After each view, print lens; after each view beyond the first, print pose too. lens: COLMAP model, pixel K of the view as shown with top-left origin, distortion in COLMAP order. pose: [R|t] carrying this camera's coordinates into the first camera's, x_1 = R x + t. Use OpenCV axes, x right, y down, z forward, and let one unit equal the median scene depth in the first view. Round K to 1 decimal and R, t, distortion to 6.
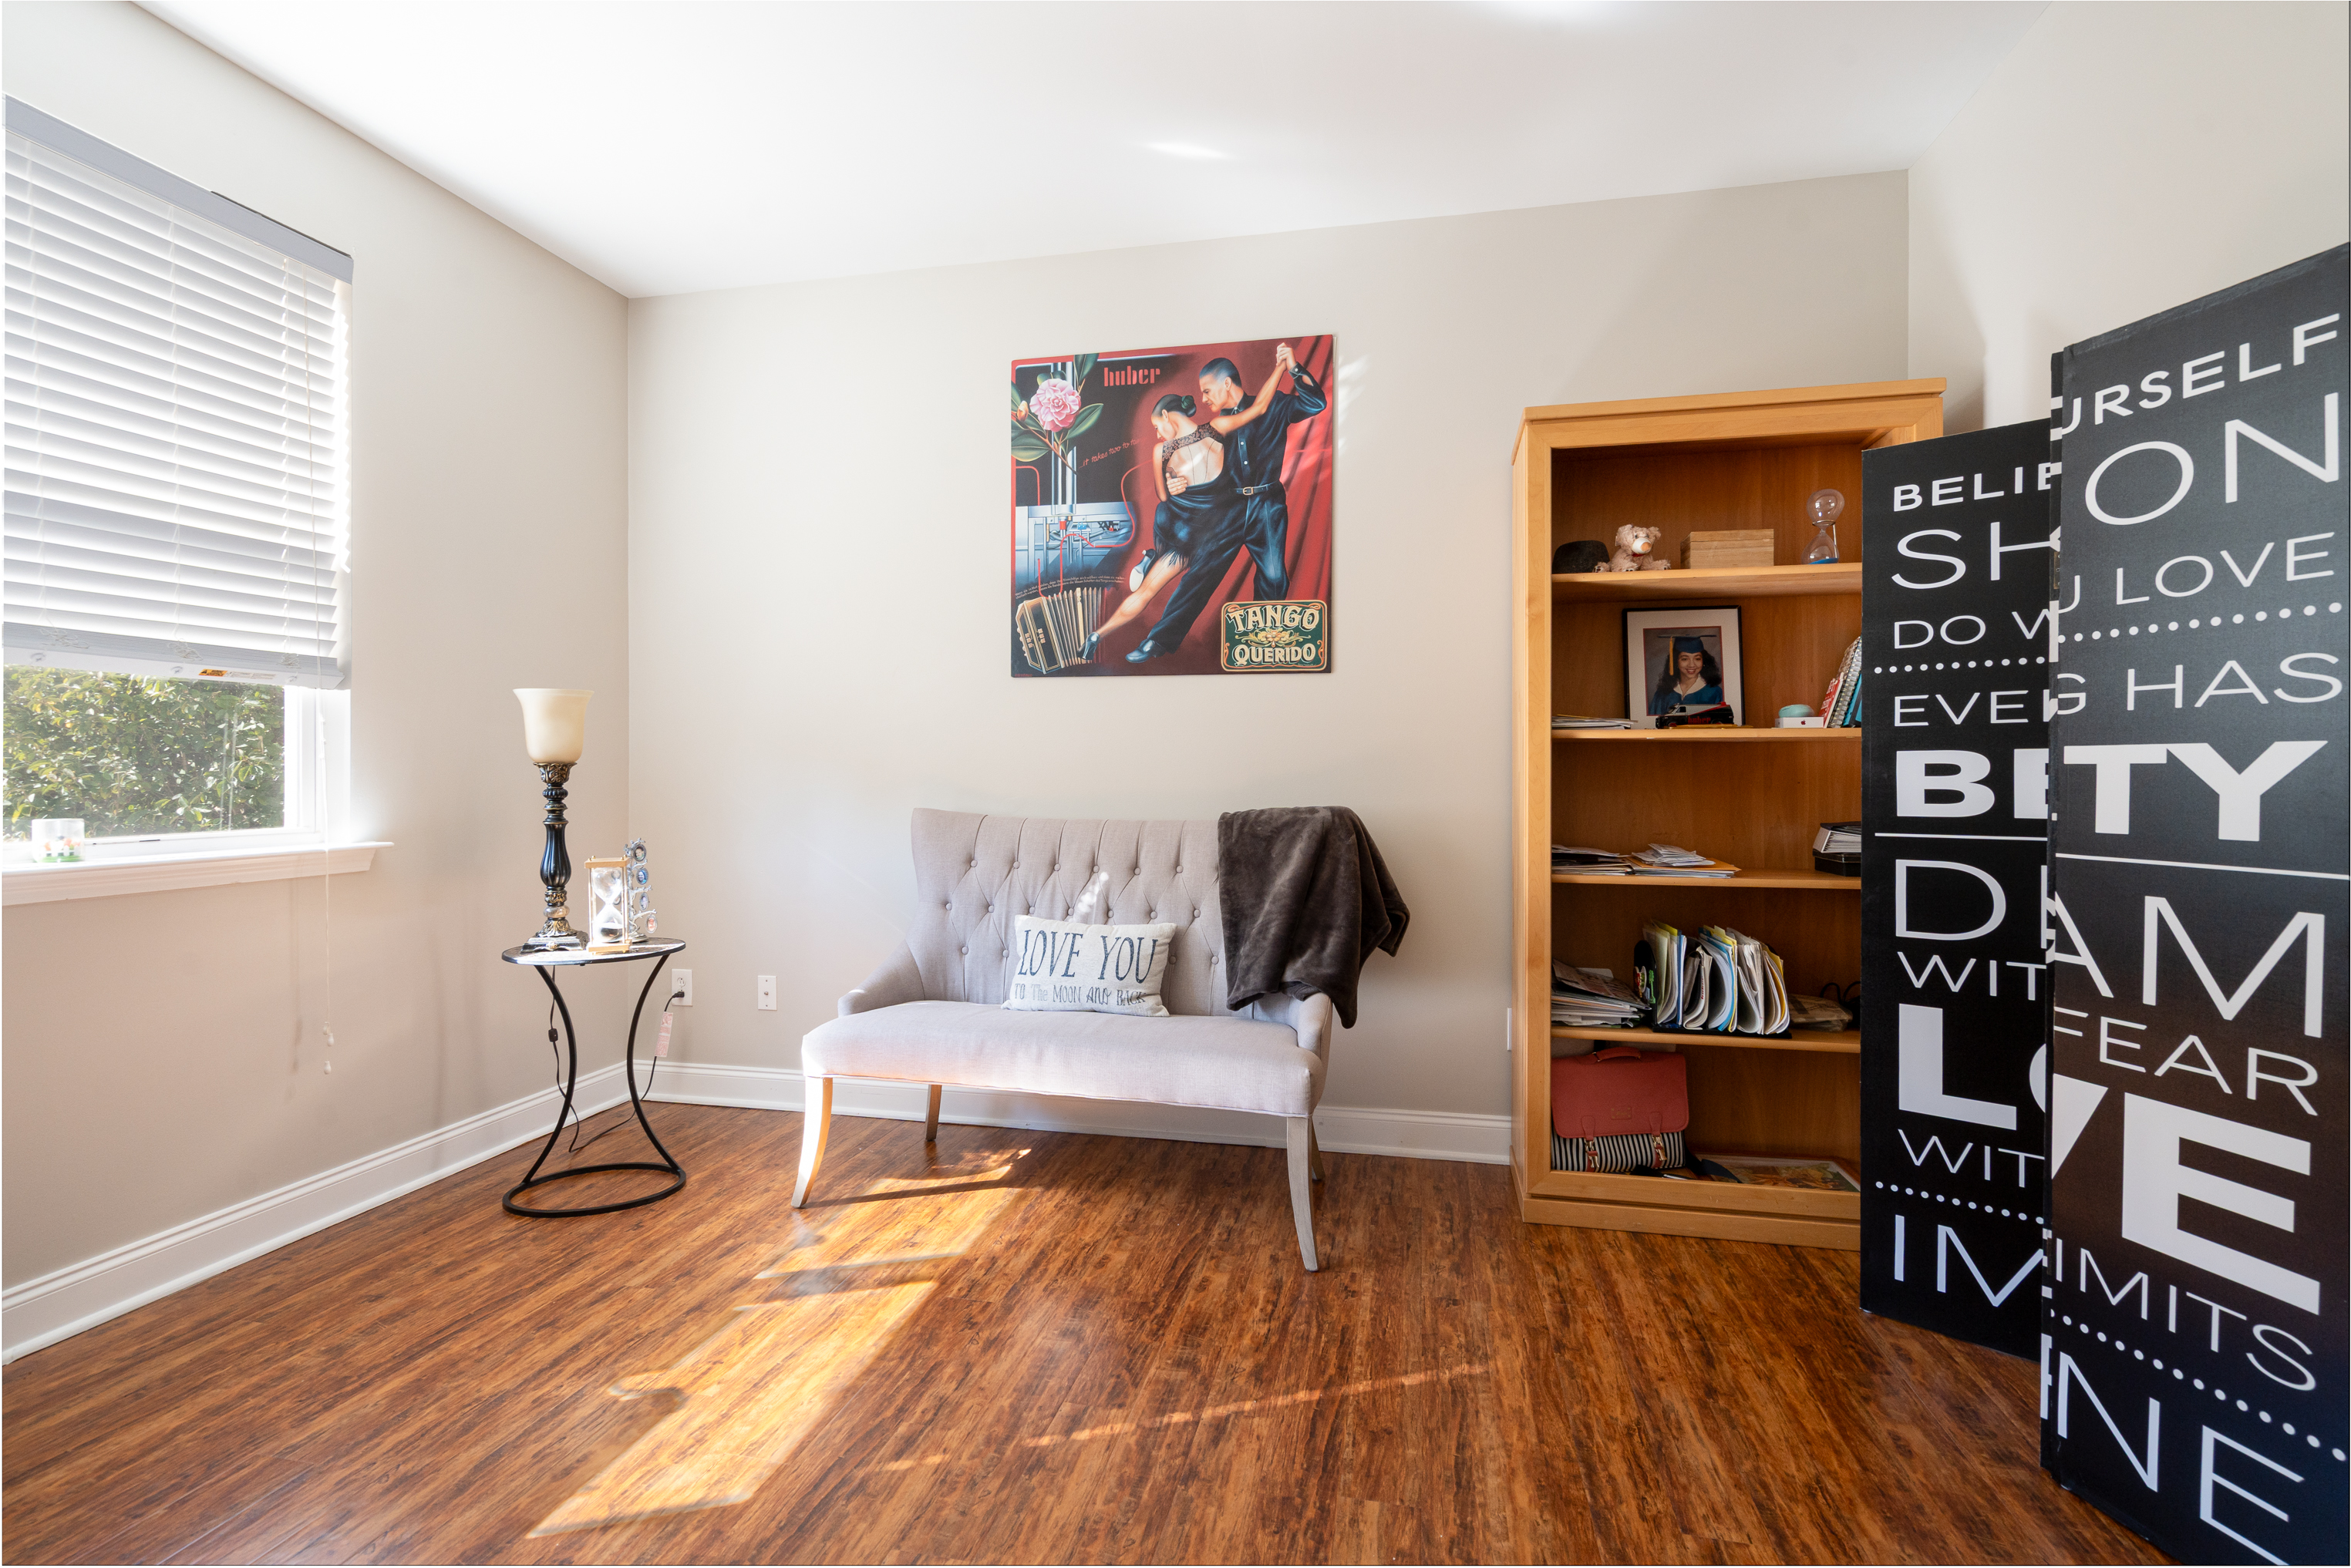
lens RADIAL K [[1110.2, 0, 1179.3], [0, 1110.2, 781.0], [0, 0, 1]] dist [-0.004172, 0.000869]
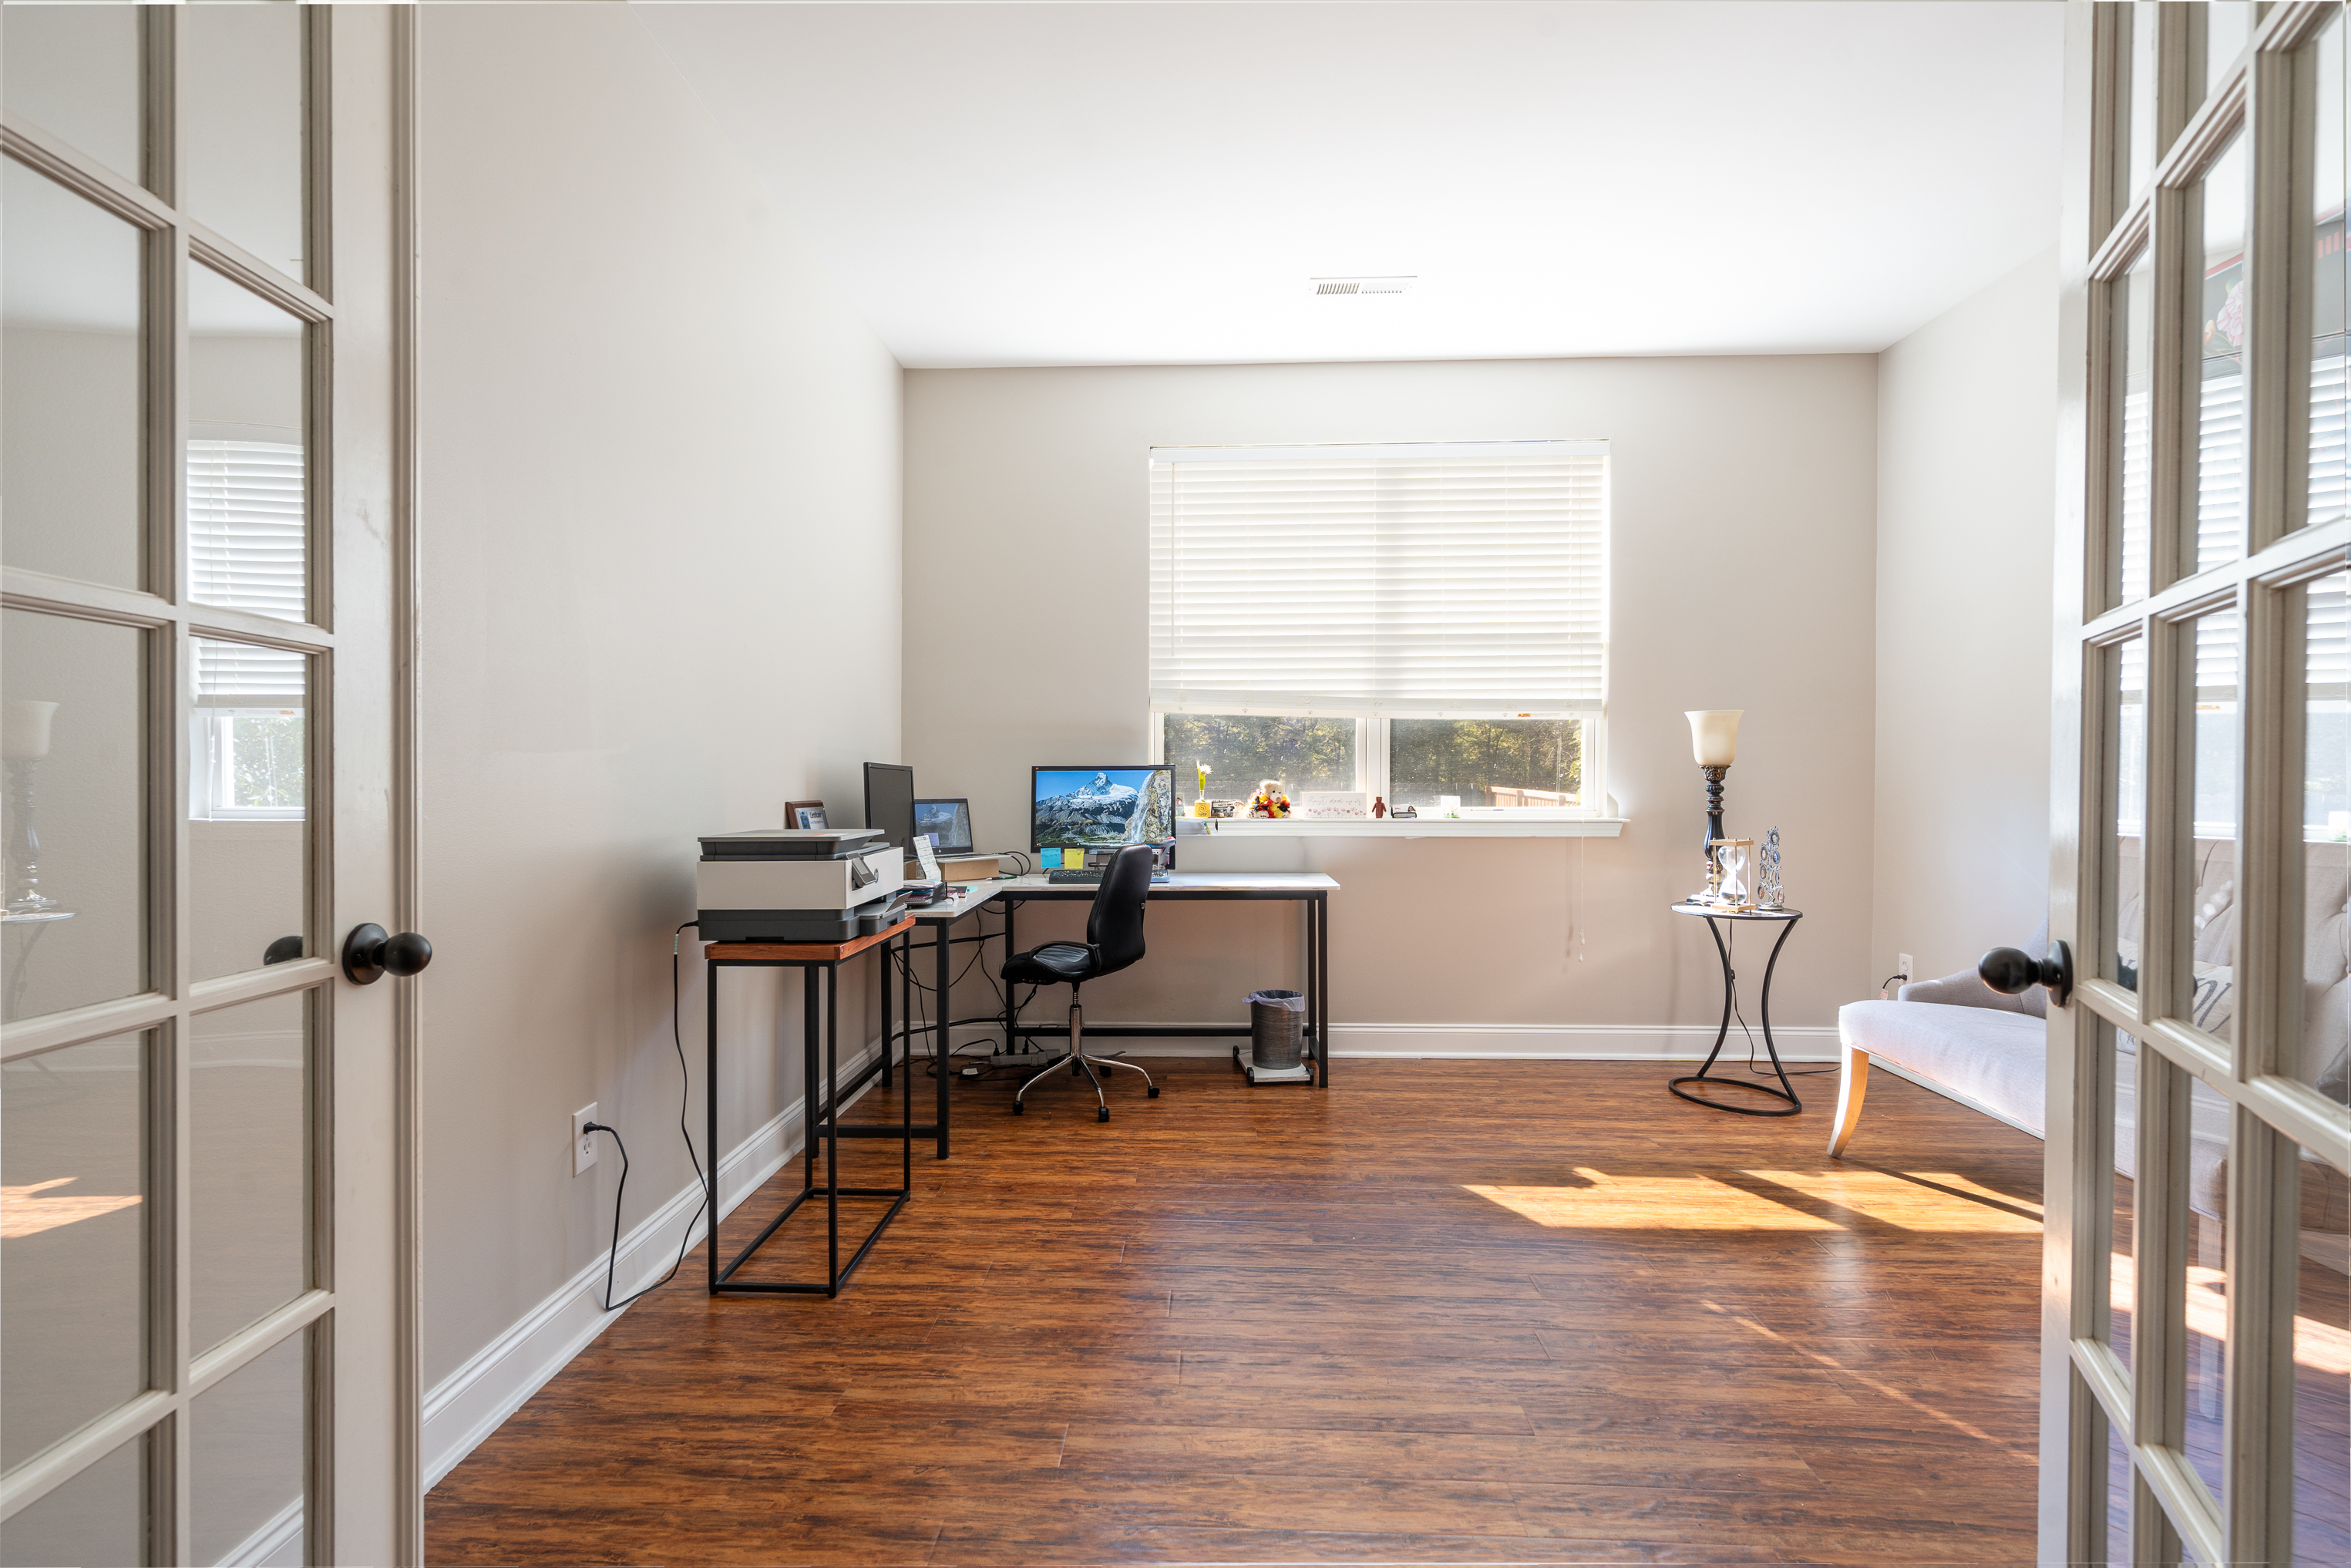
lens RADIAL K [[1110.4, 0, 1173.0], [0, 1110.4, 781.7], [0, 0, 1]] dist [-0.004172, 0.000869]
pose [[0.176186, 0.008041, -0.984324, 0.689761], [-0.012661, 0.999902, 0.005902, 0.003826], [0.984275, 0.011423, 0.176271, 0.138864]]
